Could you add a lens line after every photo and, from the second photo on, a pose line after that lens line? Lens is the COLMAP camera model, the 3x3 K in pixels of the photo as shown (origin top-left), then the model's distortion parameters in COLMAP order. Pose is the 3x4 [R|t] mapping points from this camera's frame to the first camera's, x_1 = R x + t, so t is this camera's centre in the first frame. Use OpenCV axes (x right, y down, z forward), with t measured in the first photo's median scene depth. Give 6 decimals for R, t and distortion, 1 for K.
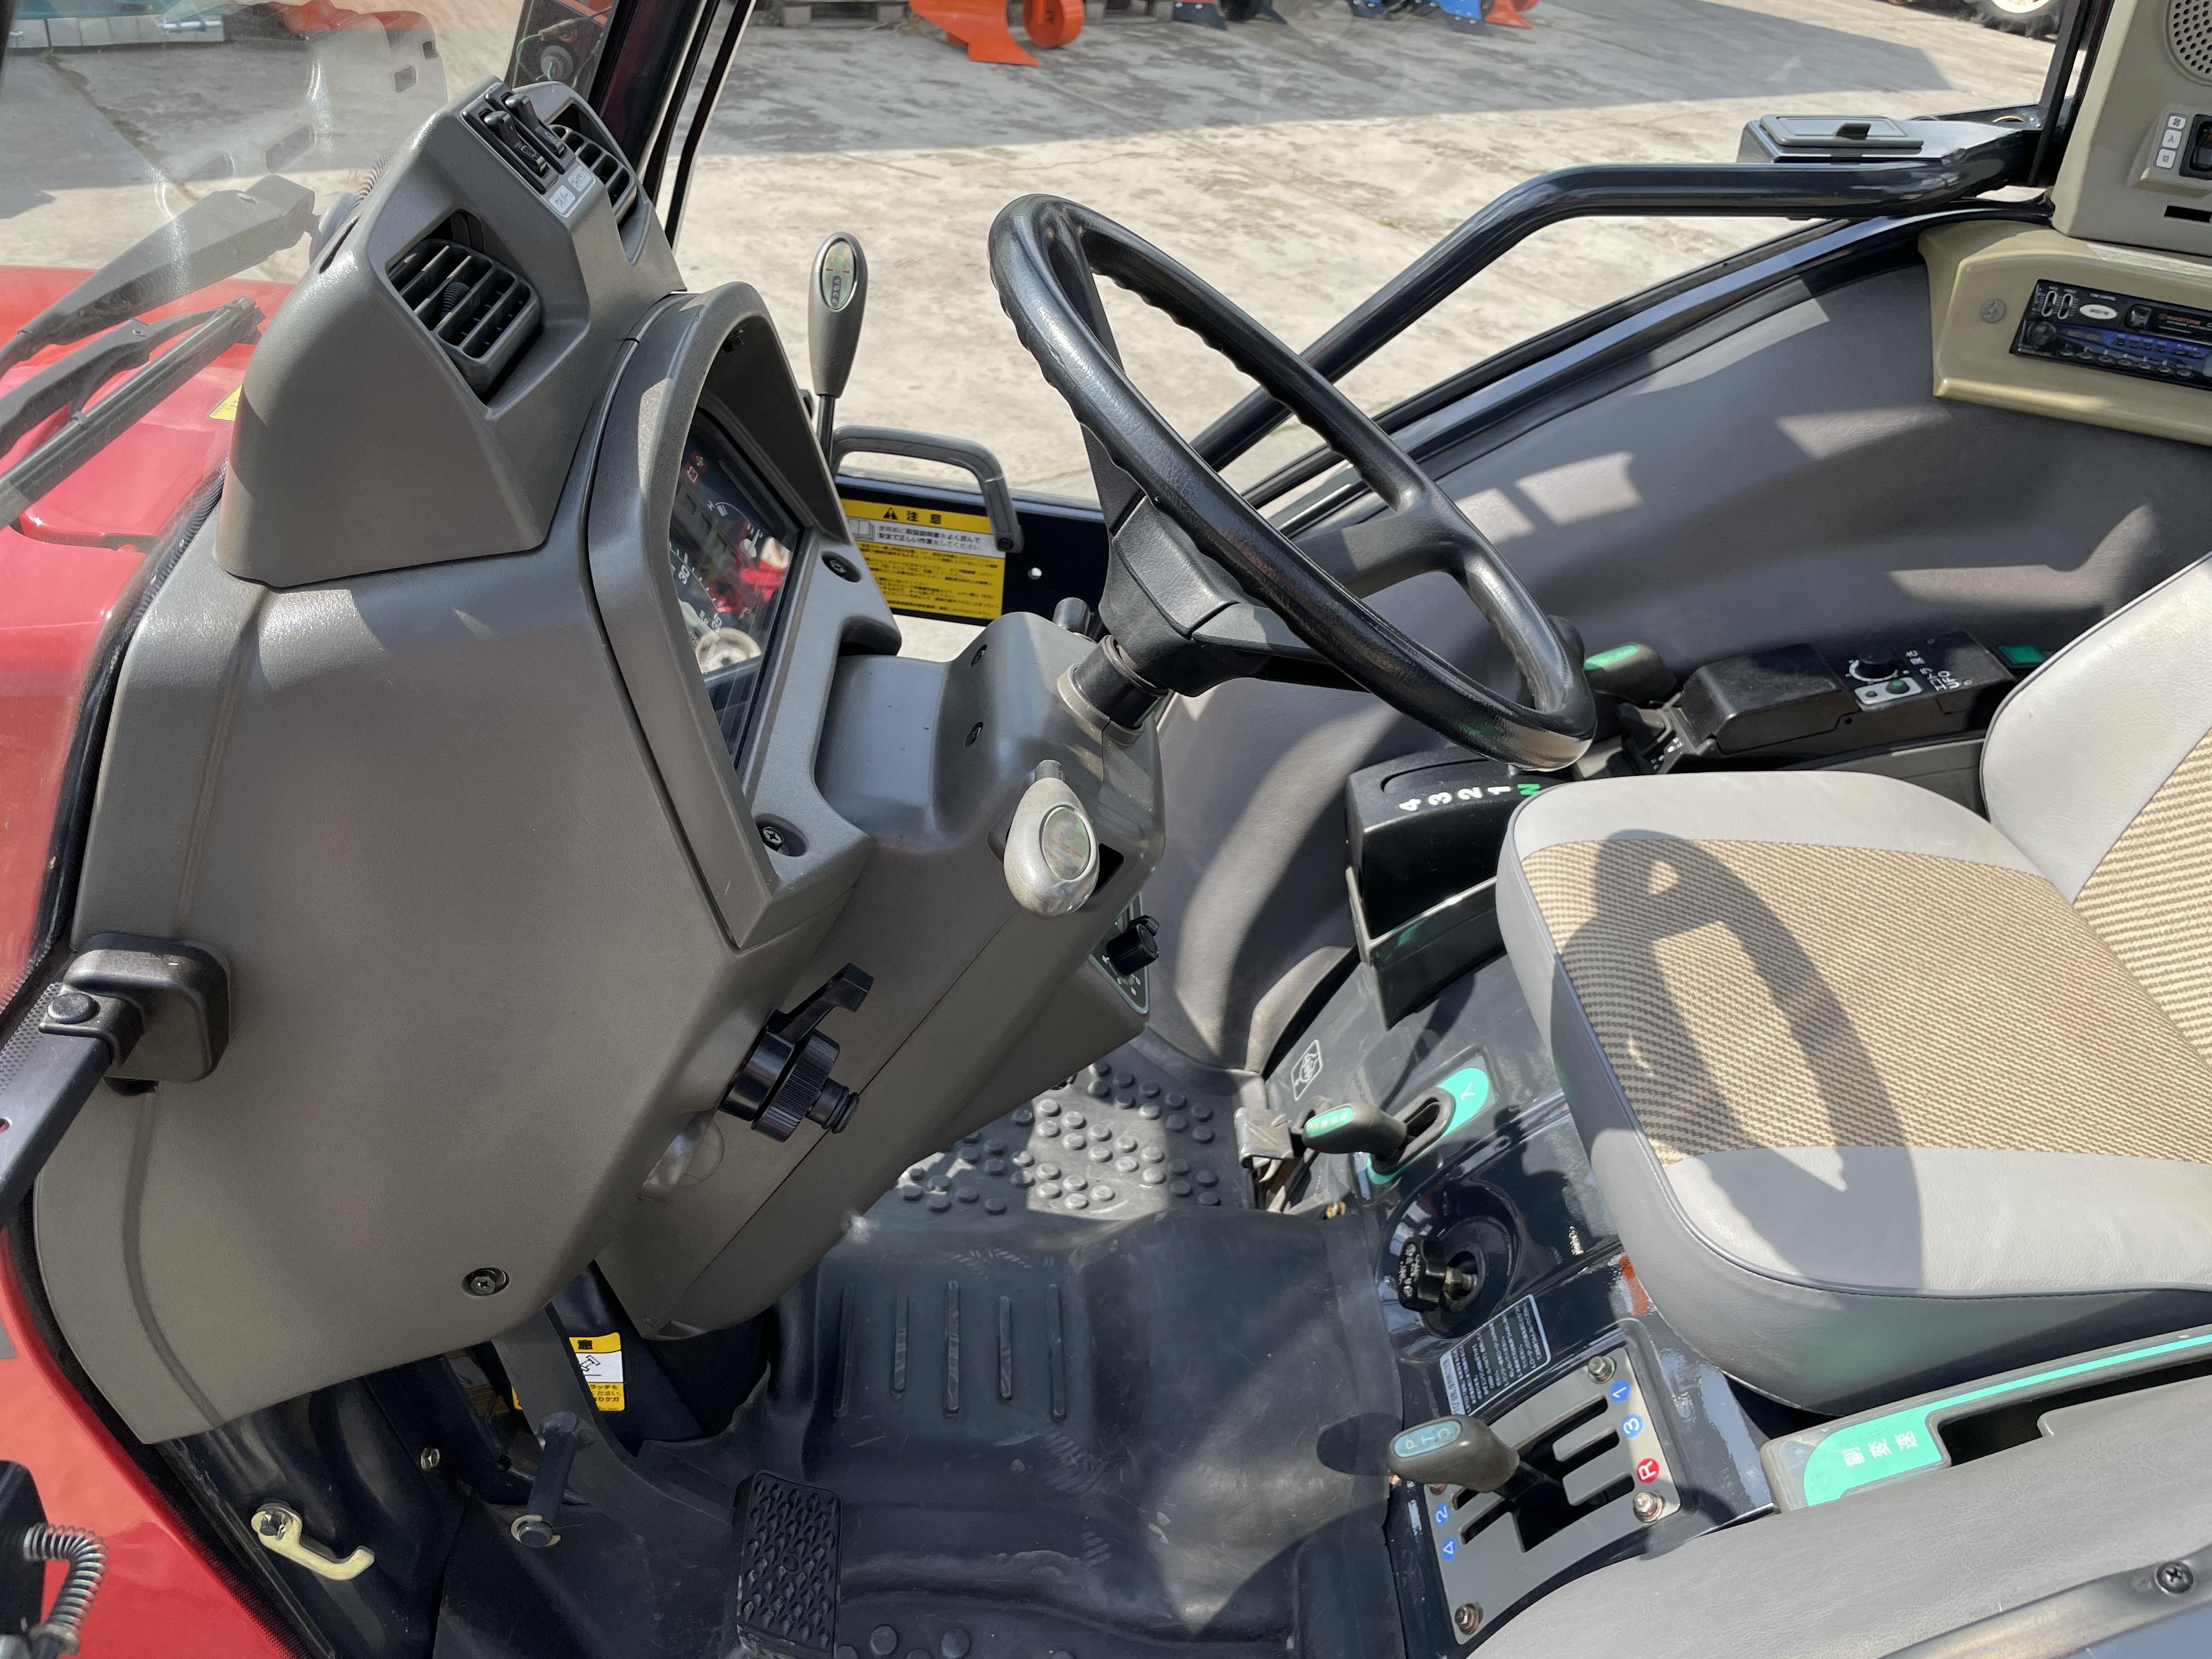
lens RADIAL K [[1697.2, 0, 1106.0], [0, 1697.2, 829.5], [0, 0, 1]] dist [0.061508, -0.089862]
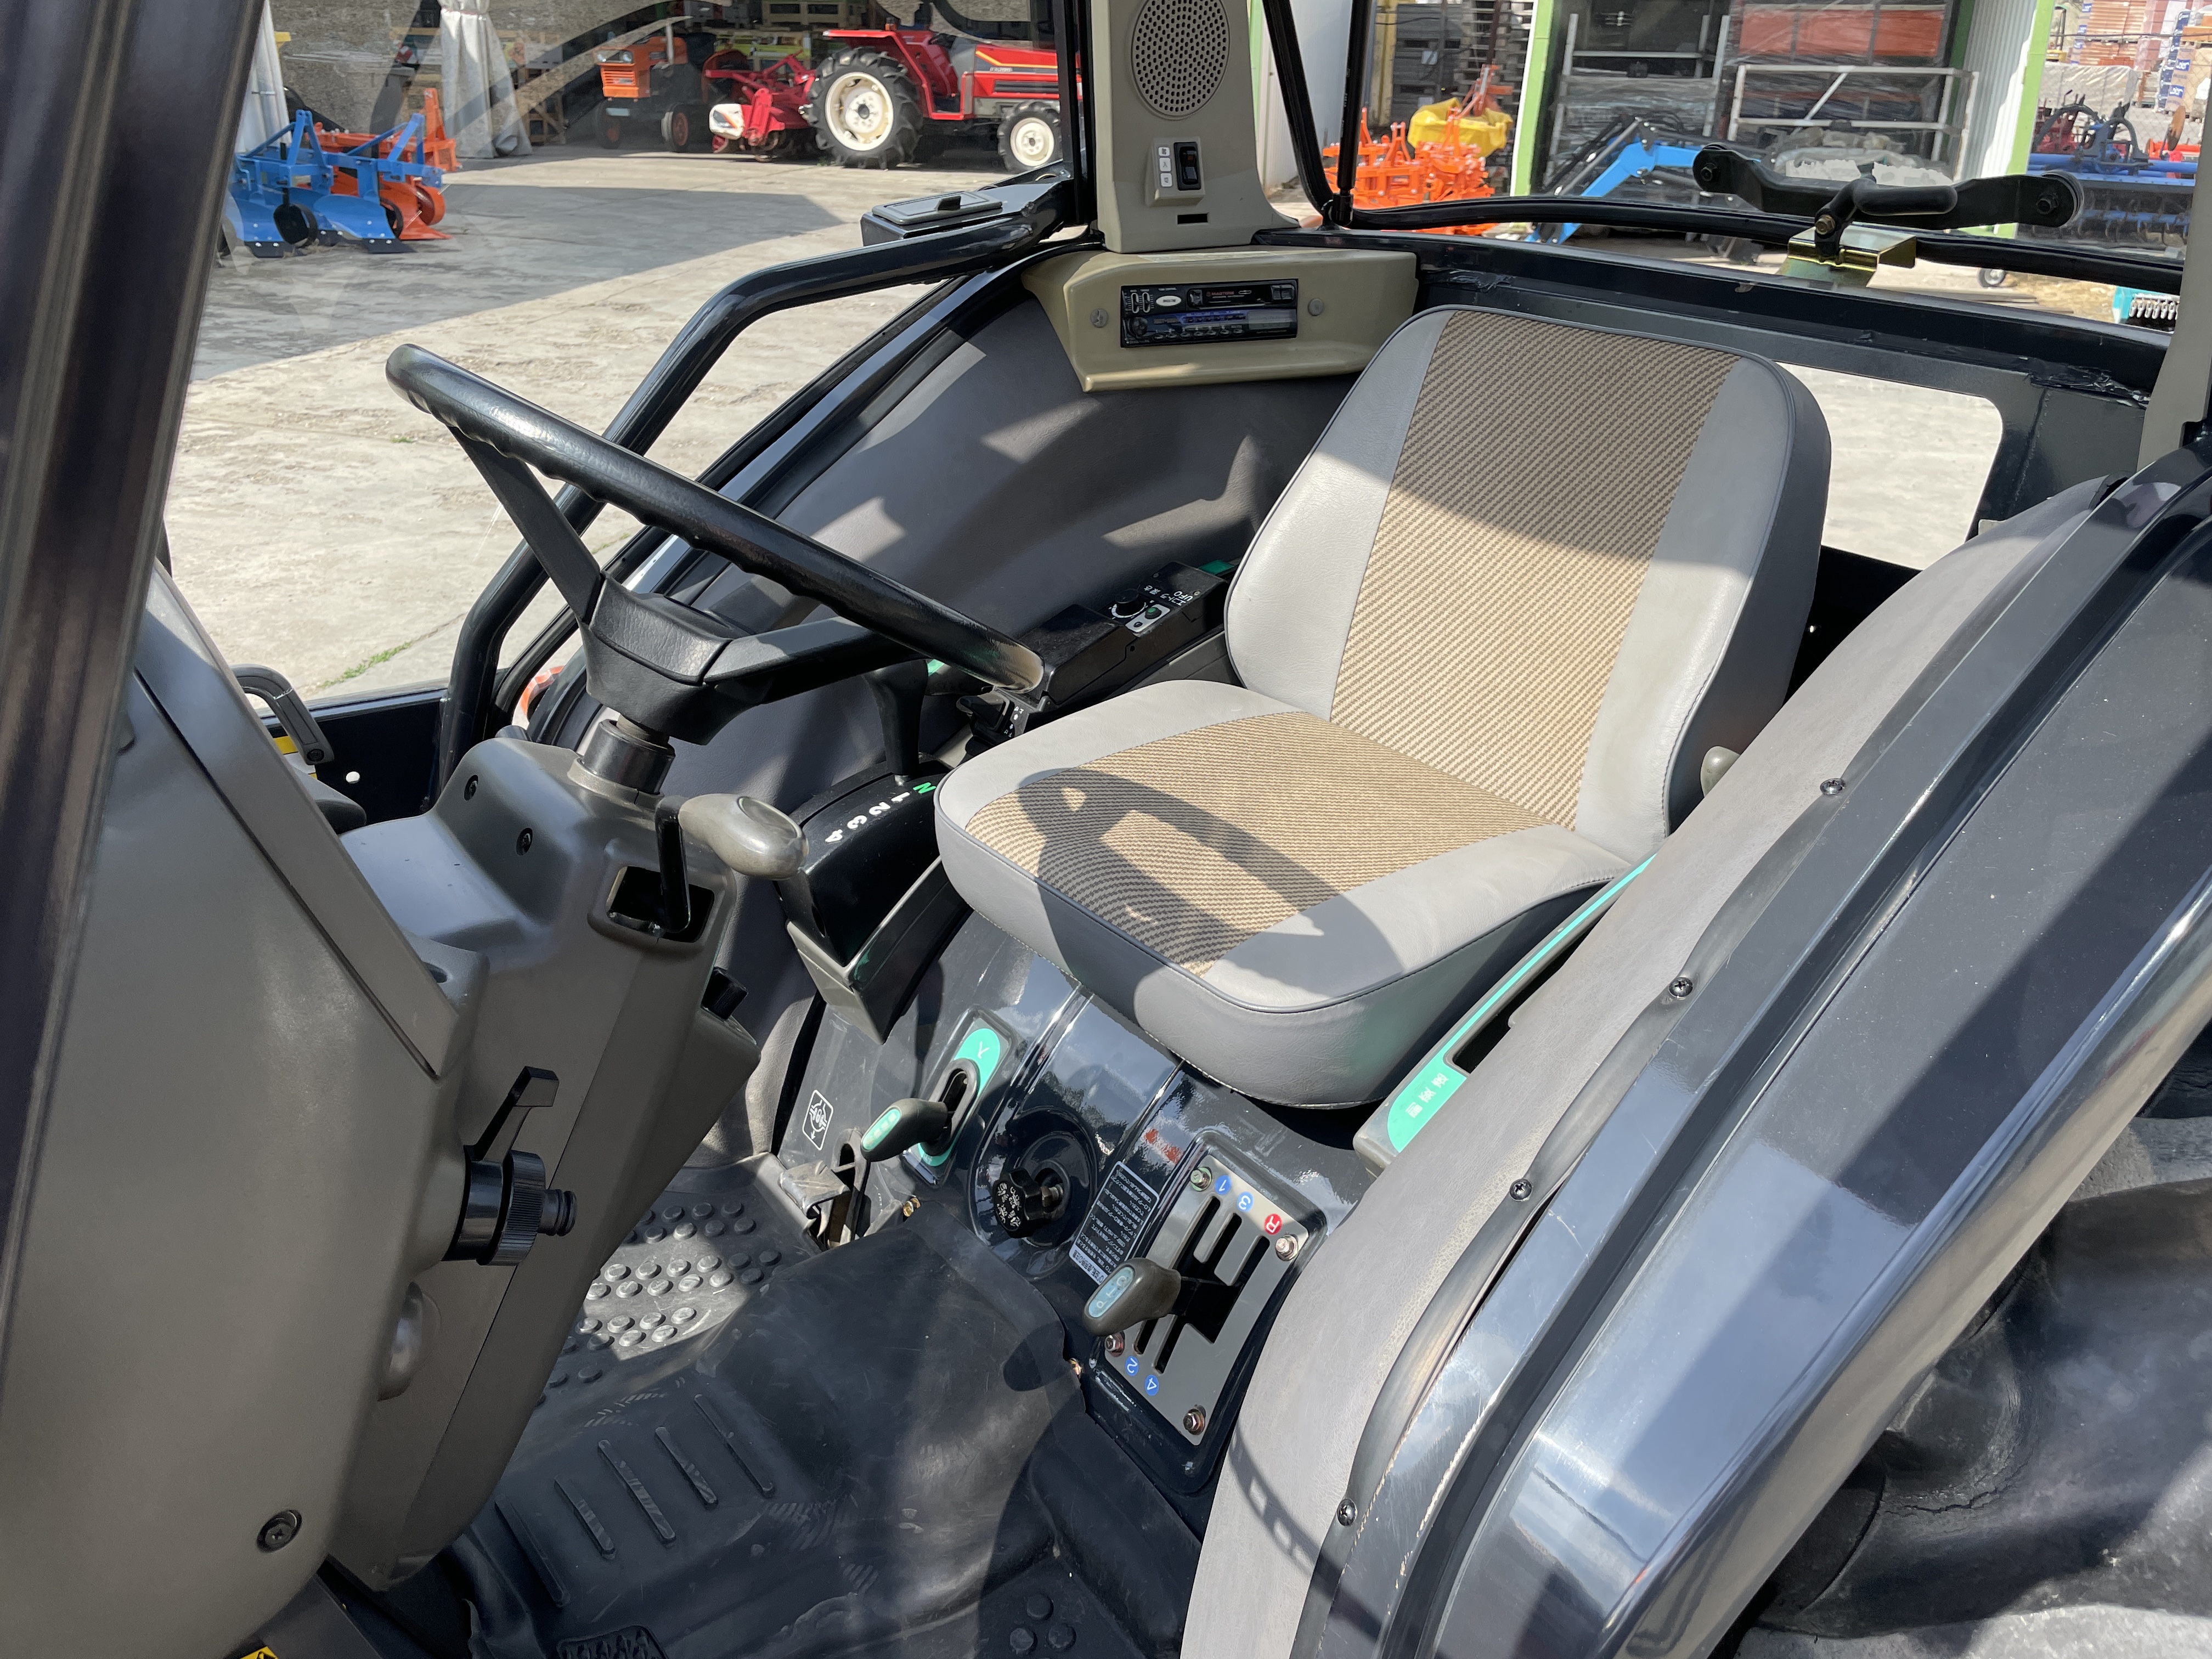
lens RADIAL K [[1675.8, 0, 1135.7], [0, 1675.8, 836.7], [0, 0, 1]] dist [0.087037, -0.126905]
pose [[0.818014, -0.342946, 0.461779, -0.169086], [0.381398, 0.924347, 0.010855, 0.049374], [-0.430567, 0.167242, 0.886928, -0.057132]]
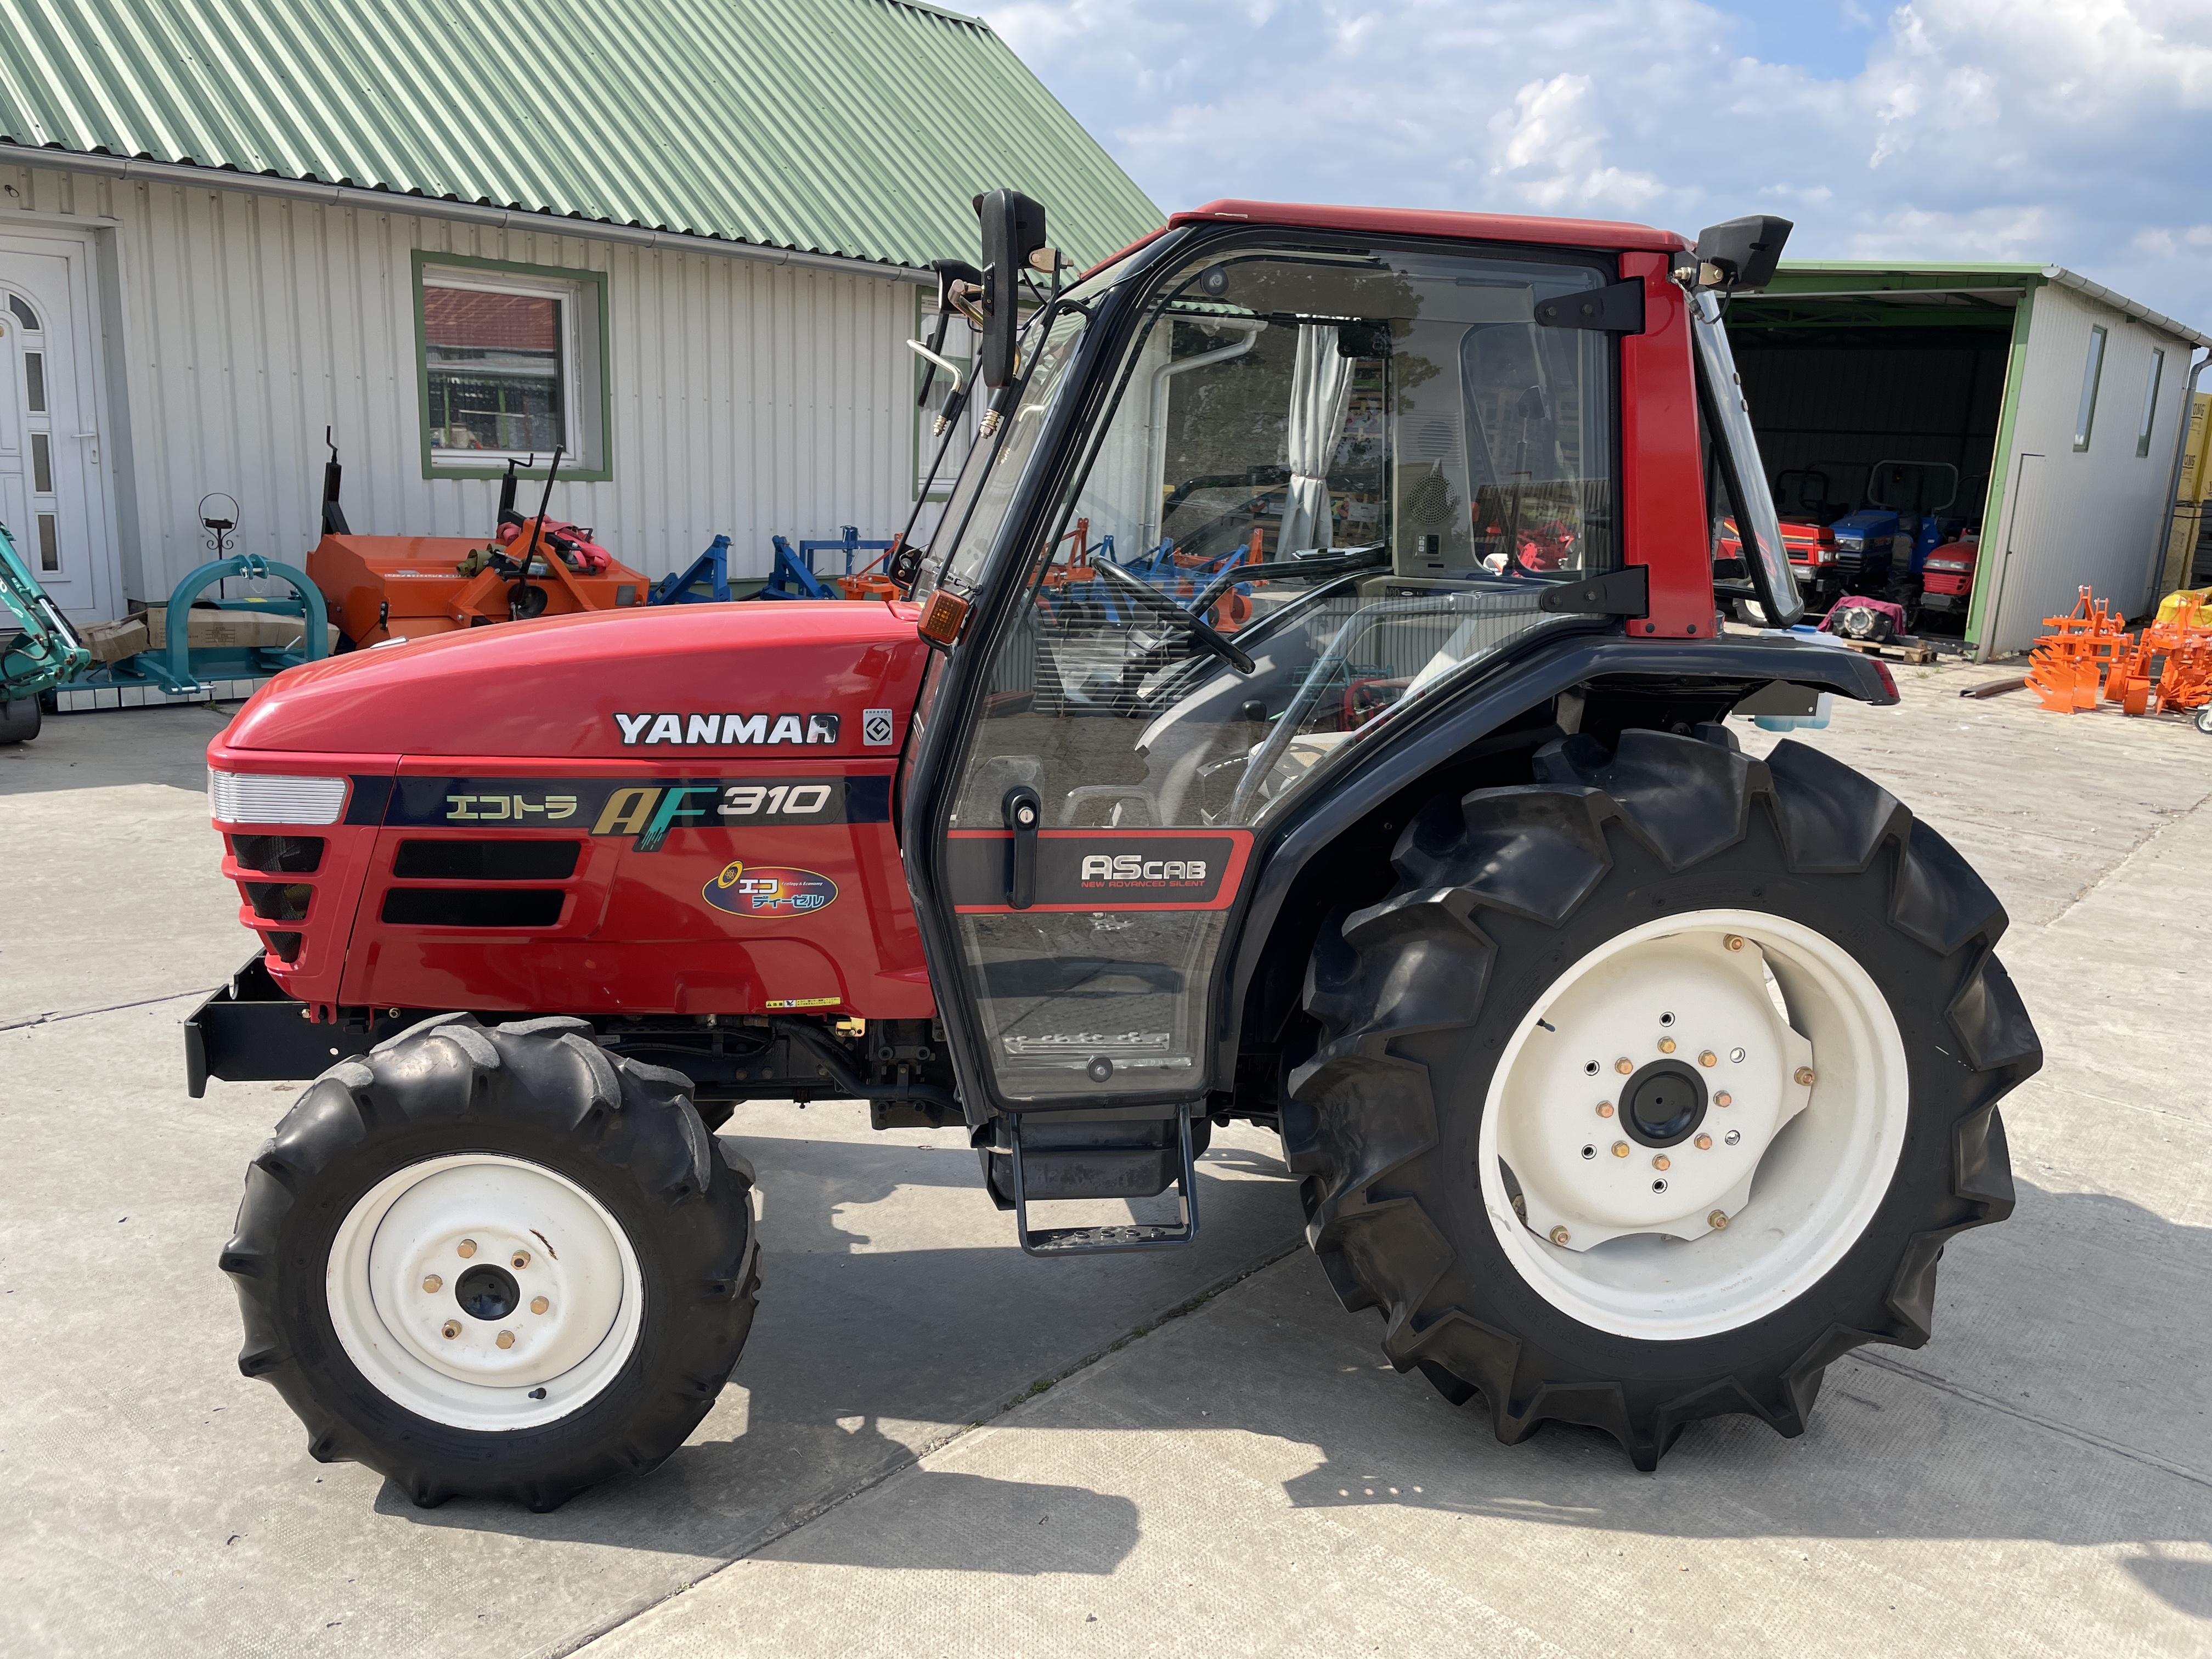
lens RADIAL K [[1688.7, 0, 1106.0], [0, 1688.7, 829.5], [0, 0, 1]] dist [0.094961, -0.130392]
pose [[0.989215, -0.095047, 0.111440, -0.360493], [0.127645, 0.932569, -0.337672, 1.051927], [-0.071831, 0.348255, 0.934644, -1.678062]]
